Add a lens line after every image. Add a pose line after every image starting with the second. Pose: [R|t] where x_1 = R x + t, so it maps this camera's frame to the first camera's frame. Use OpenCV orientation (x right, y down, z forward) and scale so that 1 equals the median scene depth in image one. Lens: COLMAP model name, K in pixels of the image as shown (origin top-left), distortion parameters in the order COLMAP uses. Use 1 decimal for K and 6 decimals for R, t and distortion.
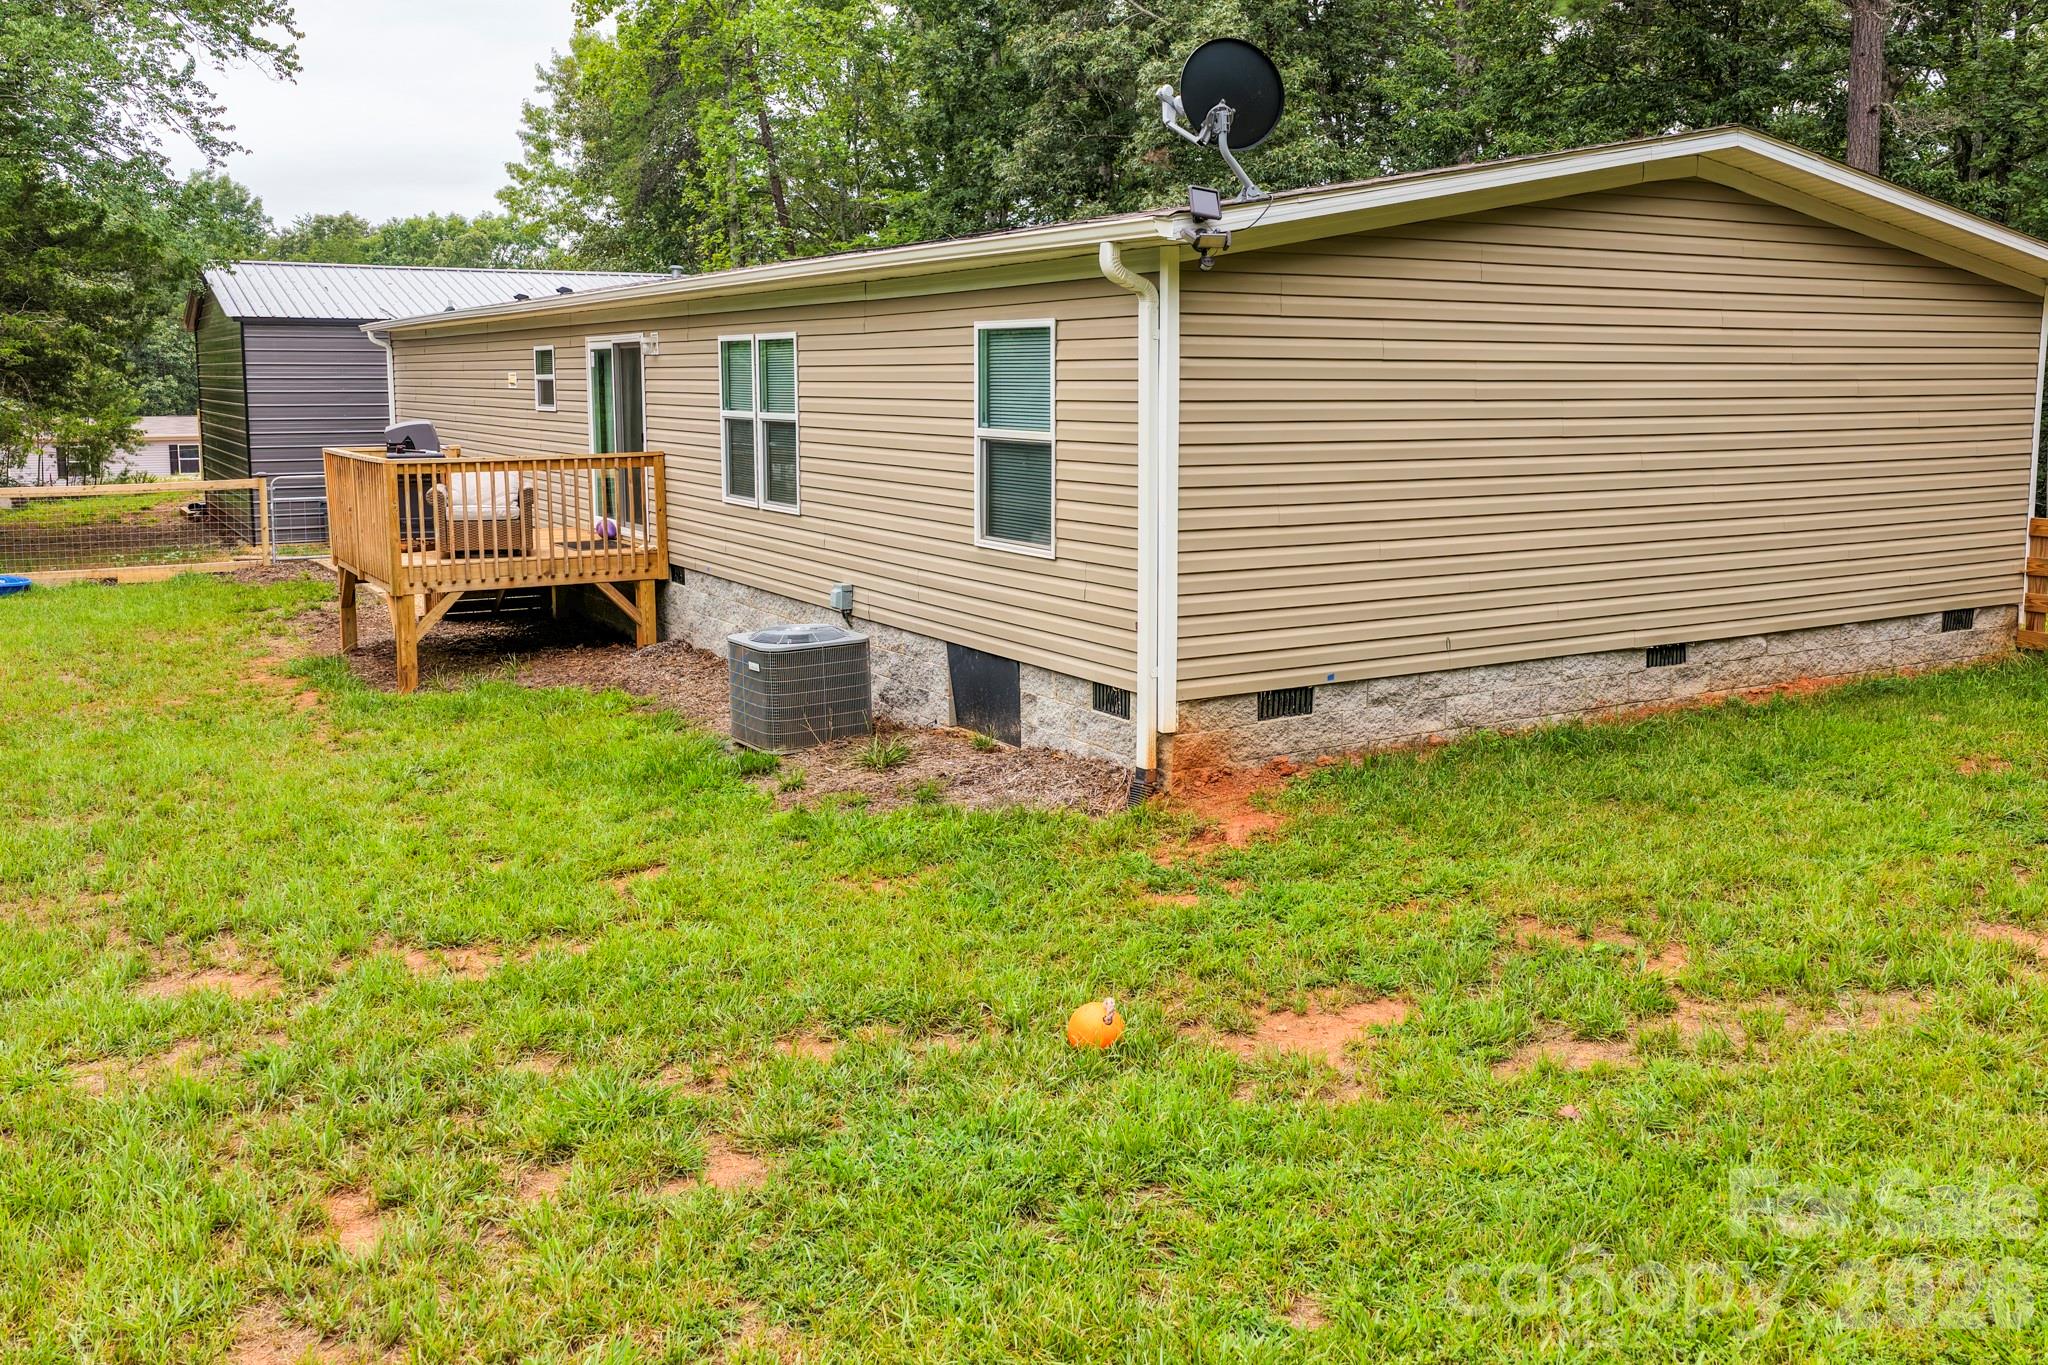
lens RADIAL K [[1743.6, 0, 1025.6], [0, 1743.6, 565.6], [0, 0, 1]] dist [-0.006208, 0.011080]
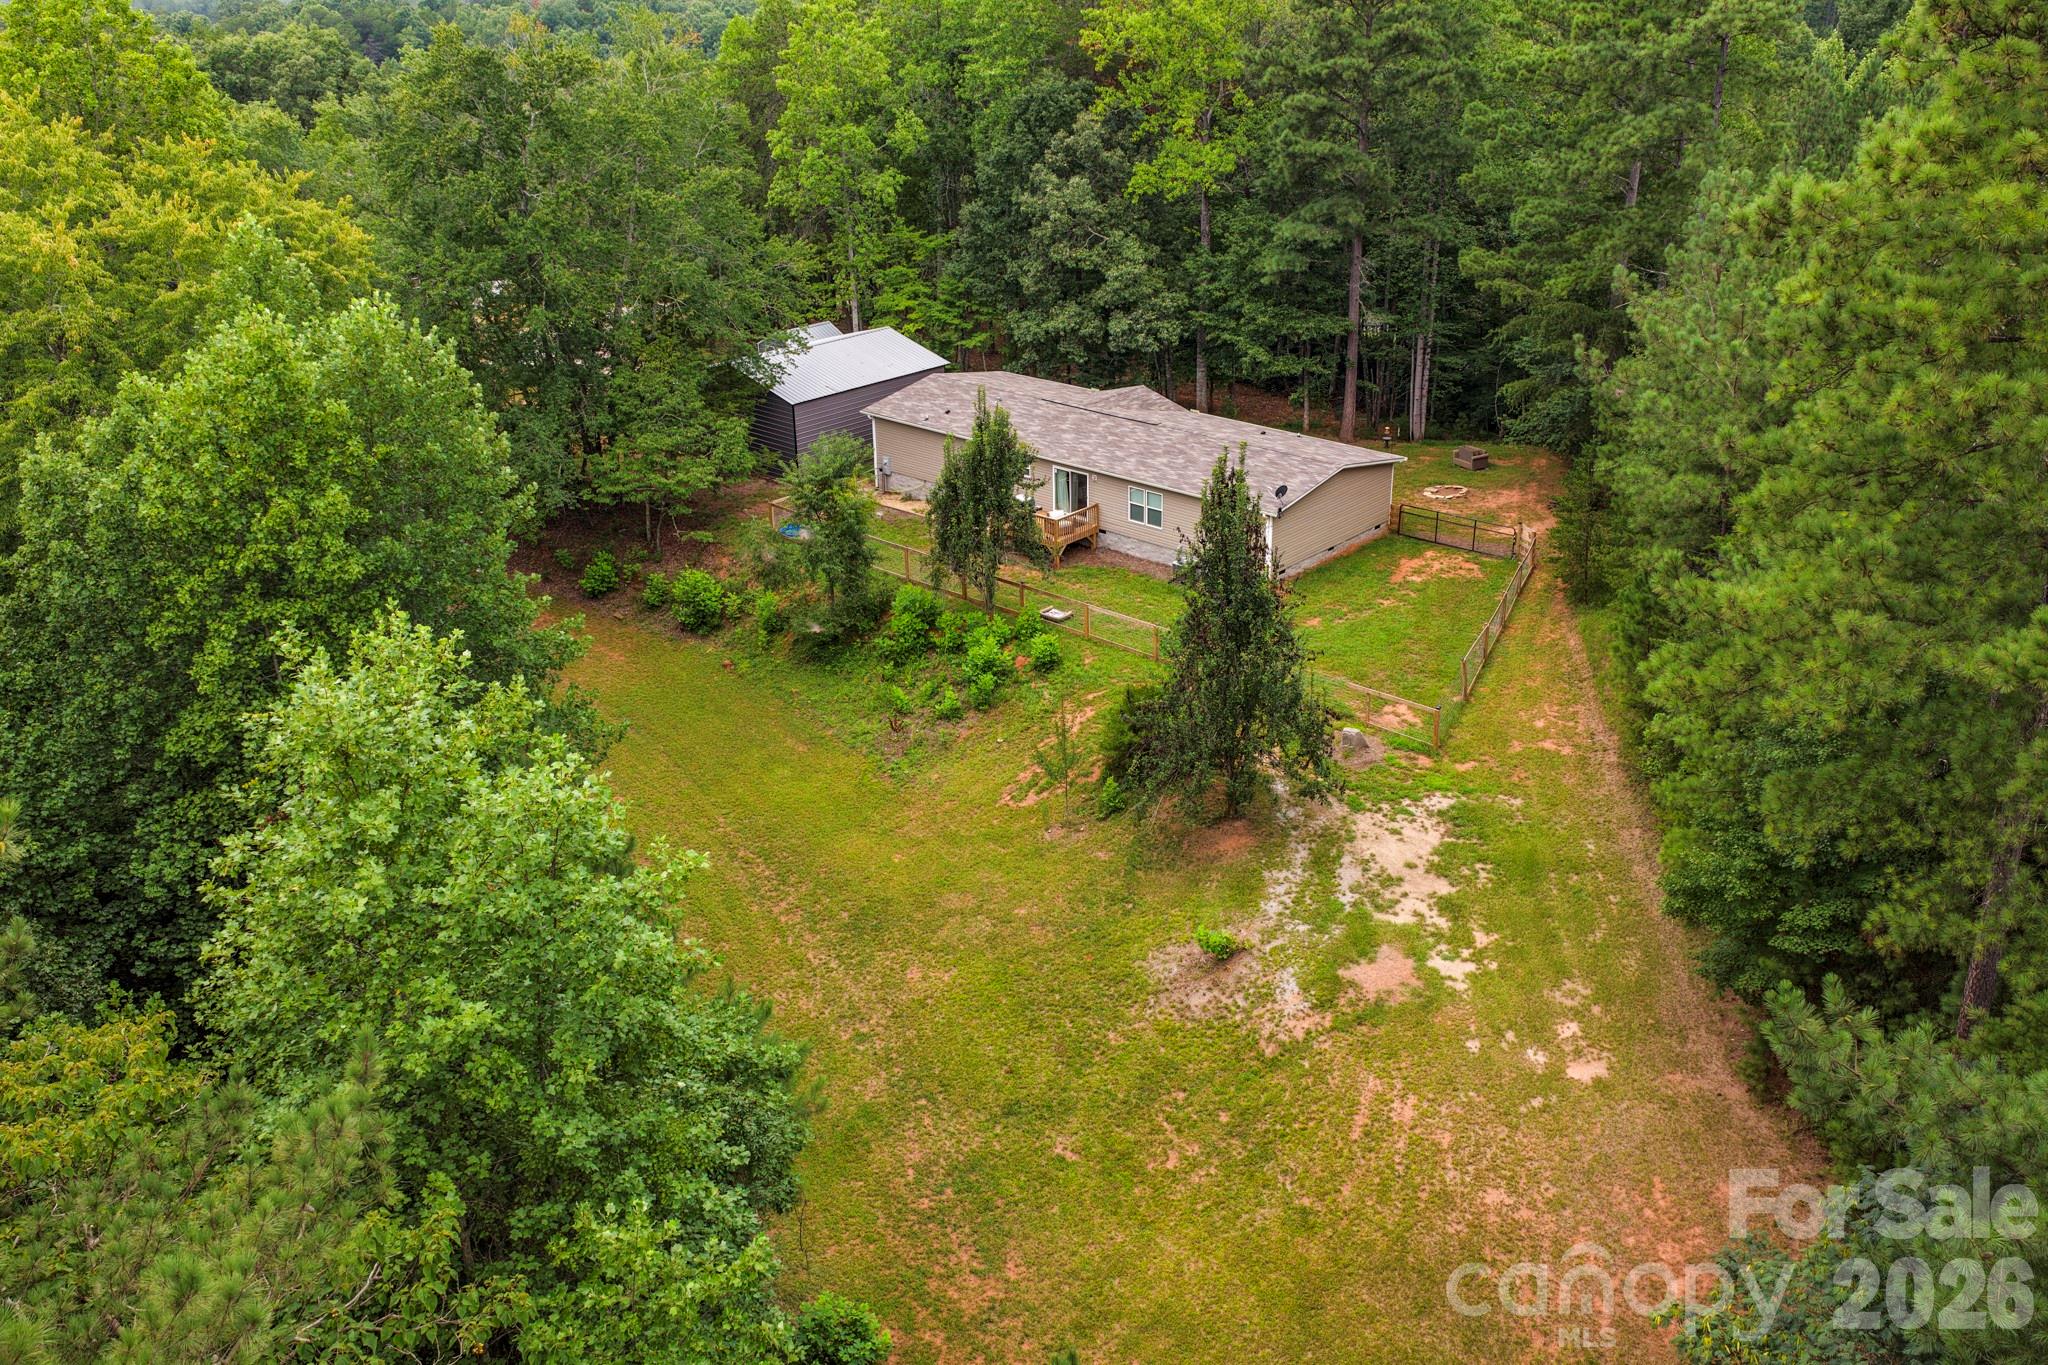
lens RADIAL K [[1722.7, 0, 1049.9], [0, 1722.7, 641.3], [0, 0, 1]] dist [-0.009675, 0.027047]
pose [[0.954357, -0.129591, 0.269088, -2.391902], [0.047464, 0.955320, 0.291738, -1.557831], [-0.294872, -0.265651, 0.917867, -4.611501]]
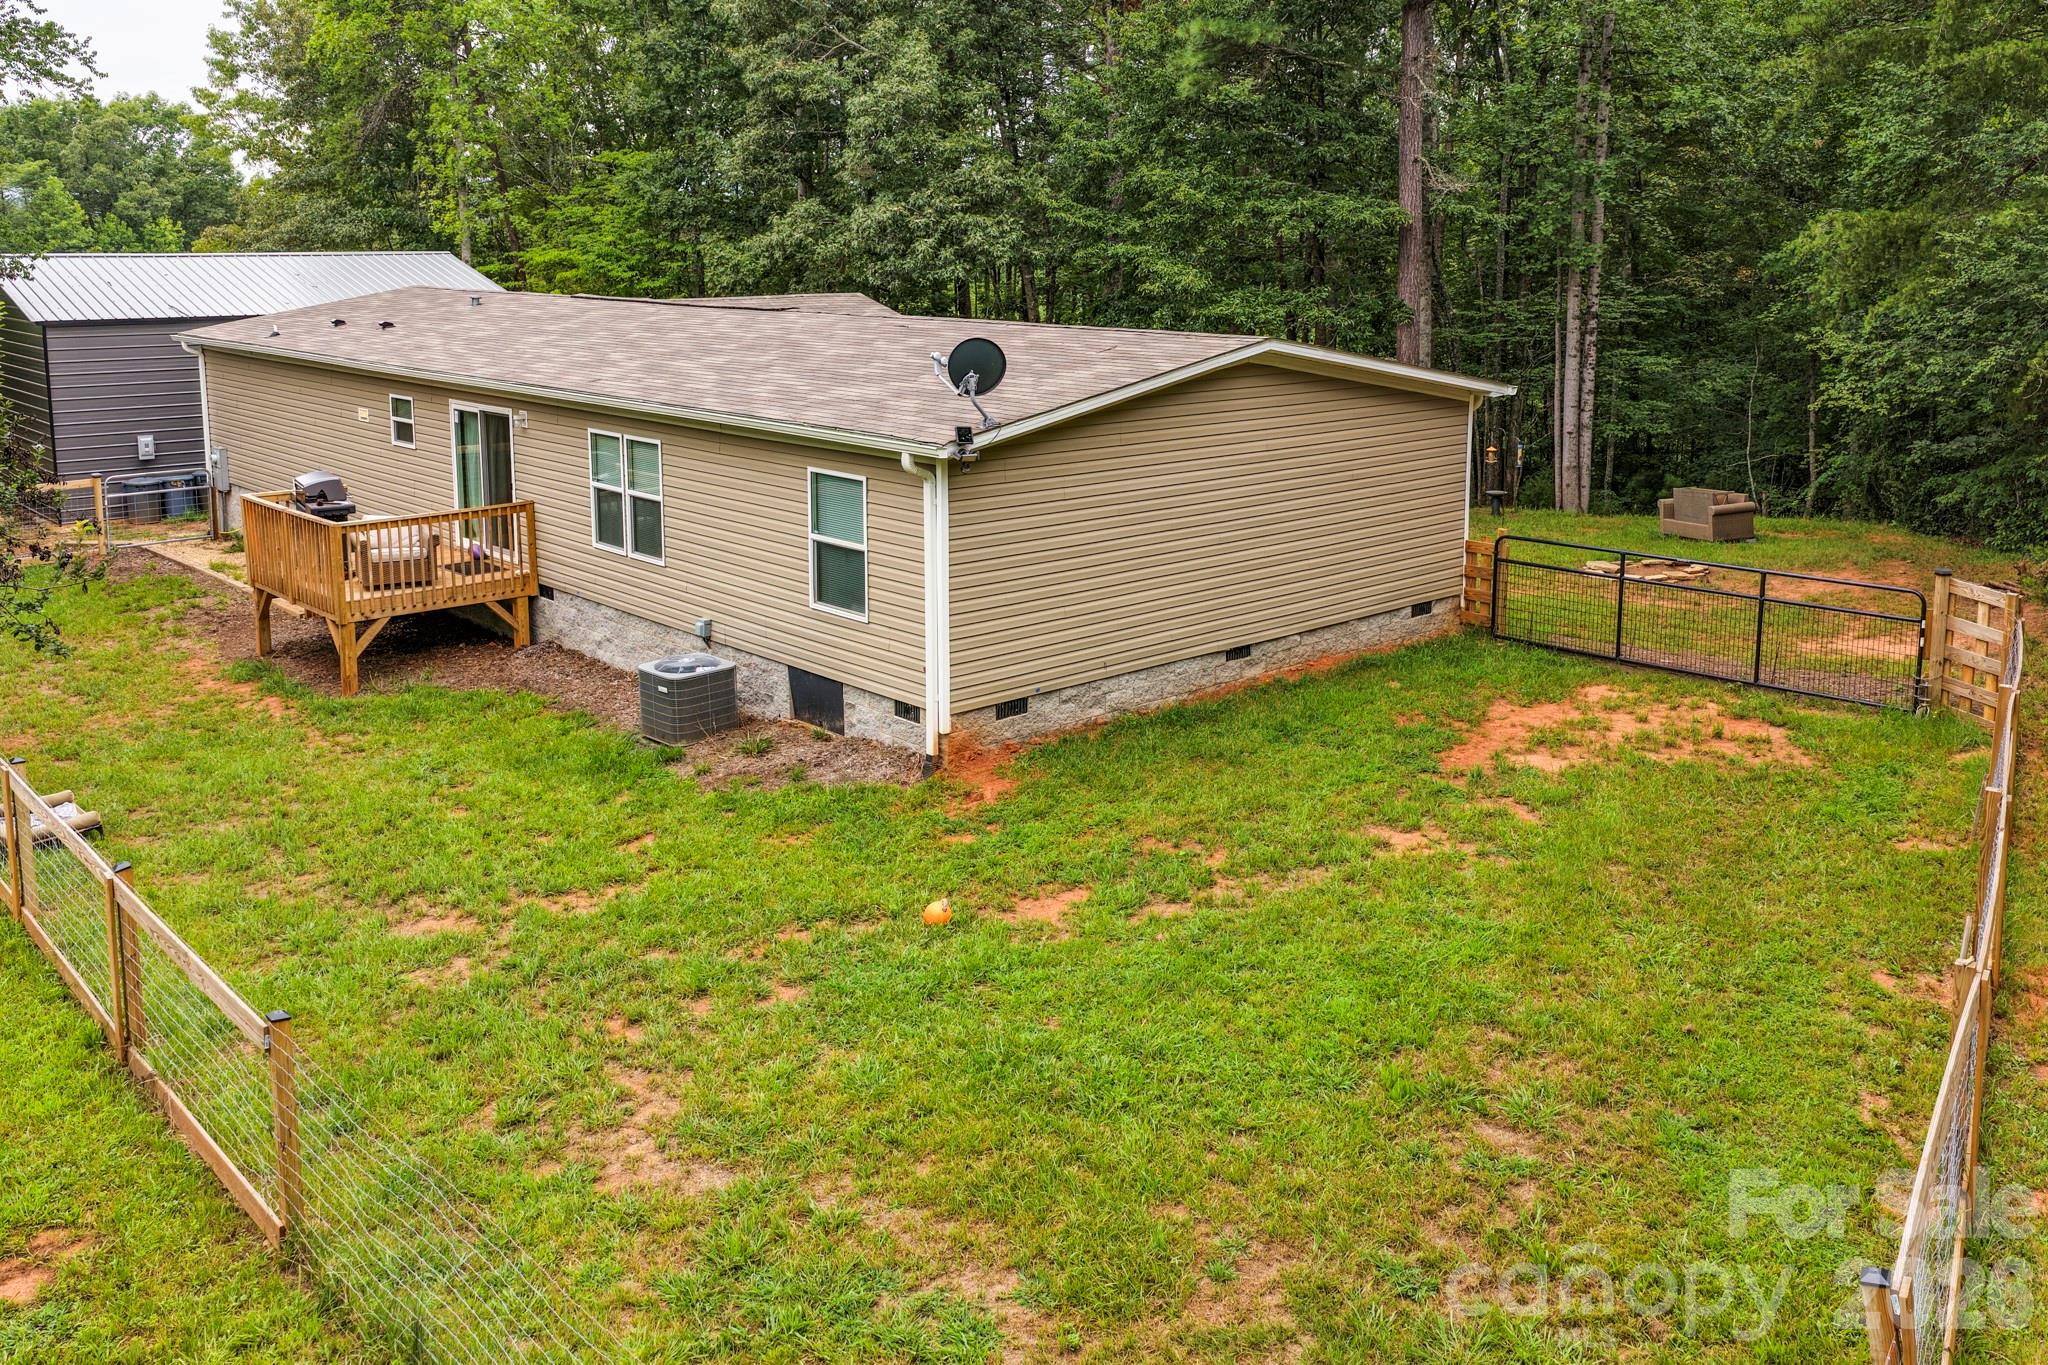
lens RADIAL K [[1764.9, 0, 1035.9], [0, 1764.9, 460.7], [0, 0, 1]] dist [-0.001945, 0.013511]
pose [[0.980811, -0.025788, 0.193246, -0.147226], [0.021452, 0.999470, 0.024493, -0.196706], [-0.193775, -0.019878, 0.980845, -0.650864]]
